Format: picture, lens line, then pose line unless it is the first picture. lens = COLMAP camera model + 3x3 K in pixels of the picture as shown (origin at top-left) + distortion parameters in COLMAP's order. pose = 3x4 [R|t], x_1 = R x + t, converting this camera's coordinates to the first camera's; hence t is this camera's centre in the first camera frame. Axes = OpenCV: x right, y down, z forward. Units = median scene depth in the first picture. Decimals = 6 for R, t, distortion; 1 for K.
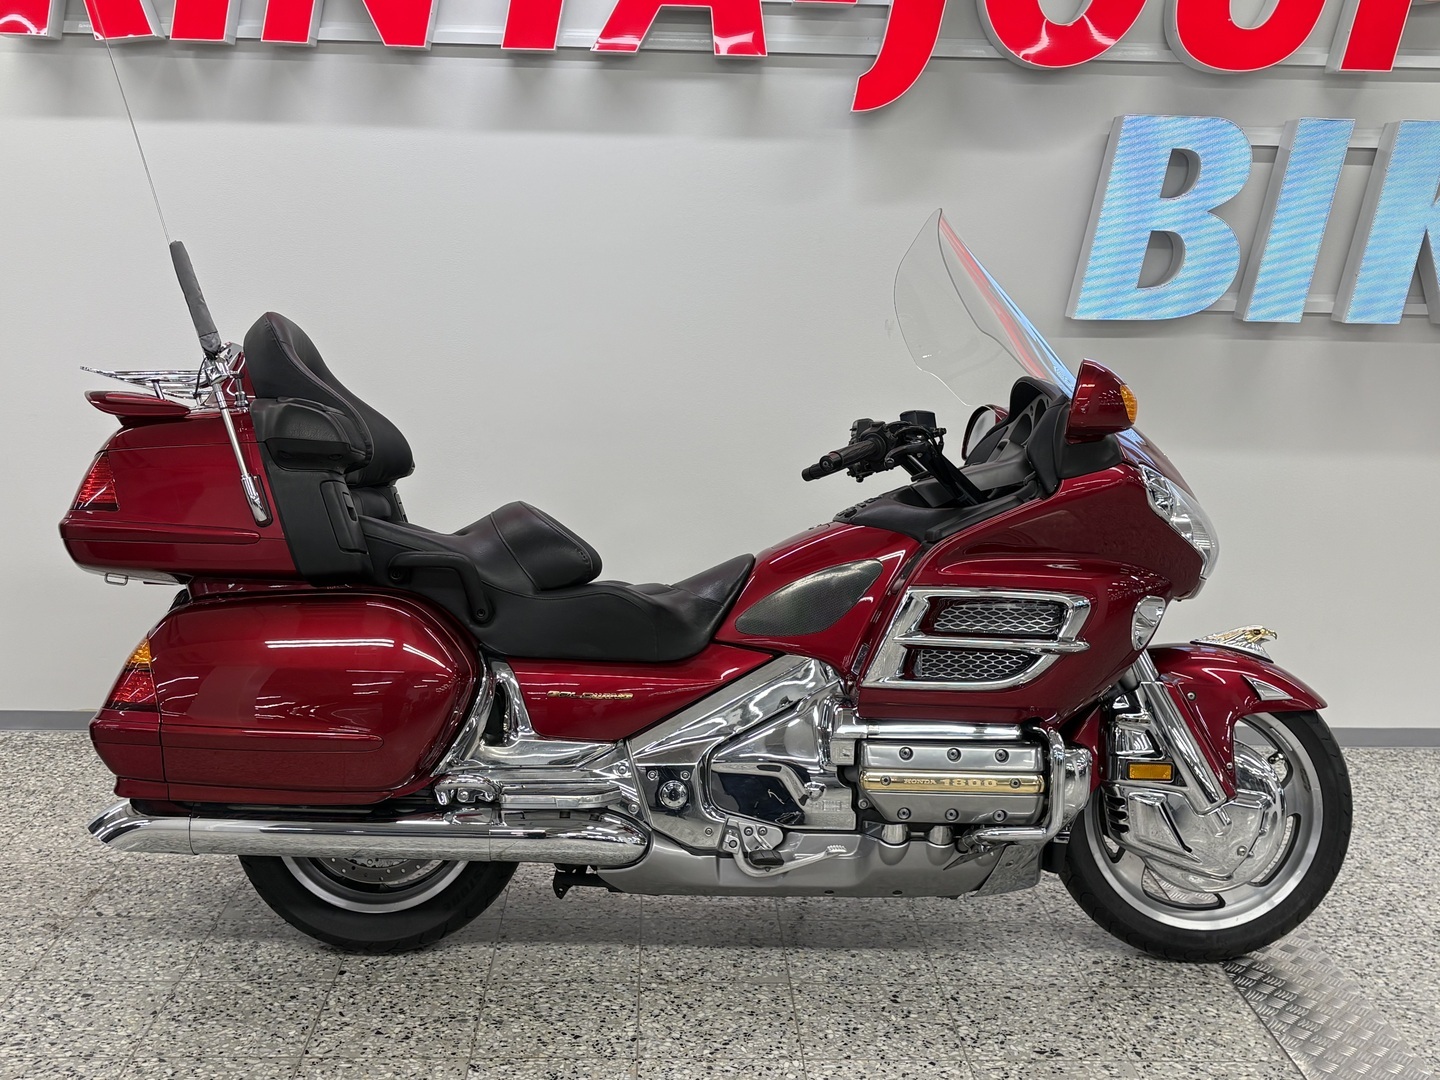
lens RADIAL K [[1643.0, 0, 724.8], [0, 1643.0, 545.0], [0, 0, 1]] dist [0.115218, -0.283173]
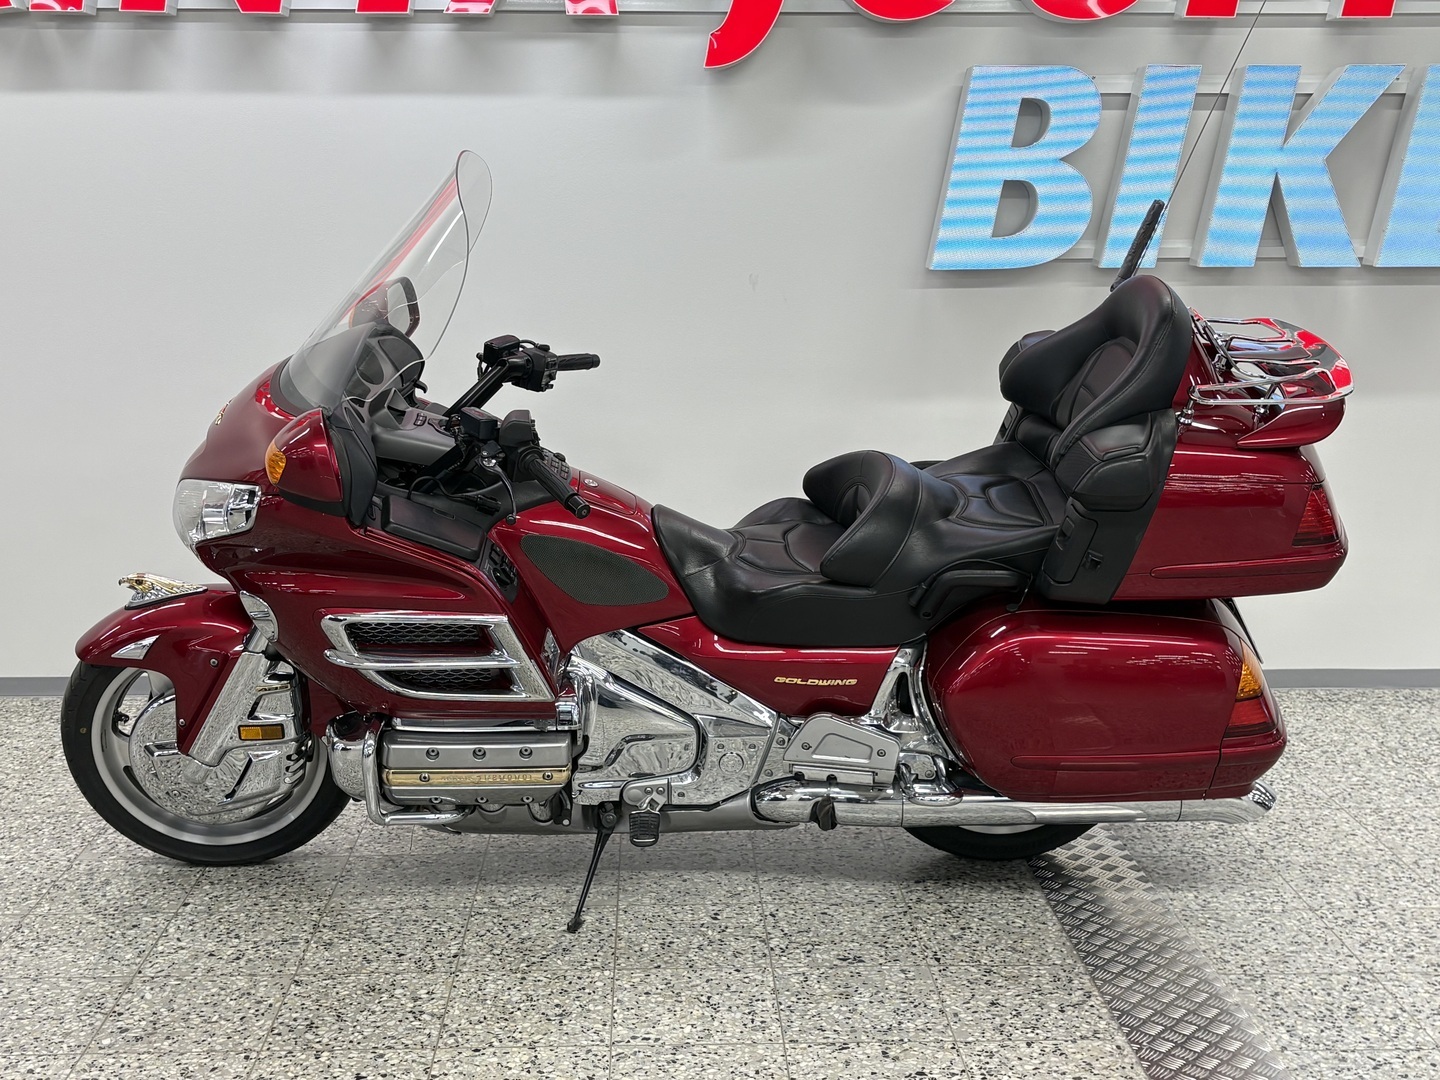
lens RADIAL K [[1726.3, 0, 715.3], [0, 1726.3, 535.2], [0, 0, 1]] dist [0.194740, -0.602065]
pose [[0.999775, -0.020171, -0.006545, 0.105610], [0.020169, 0.999797, -0.000321, 0.031486], [0.006550, 0.000189, 0.999979, -0.089115]]
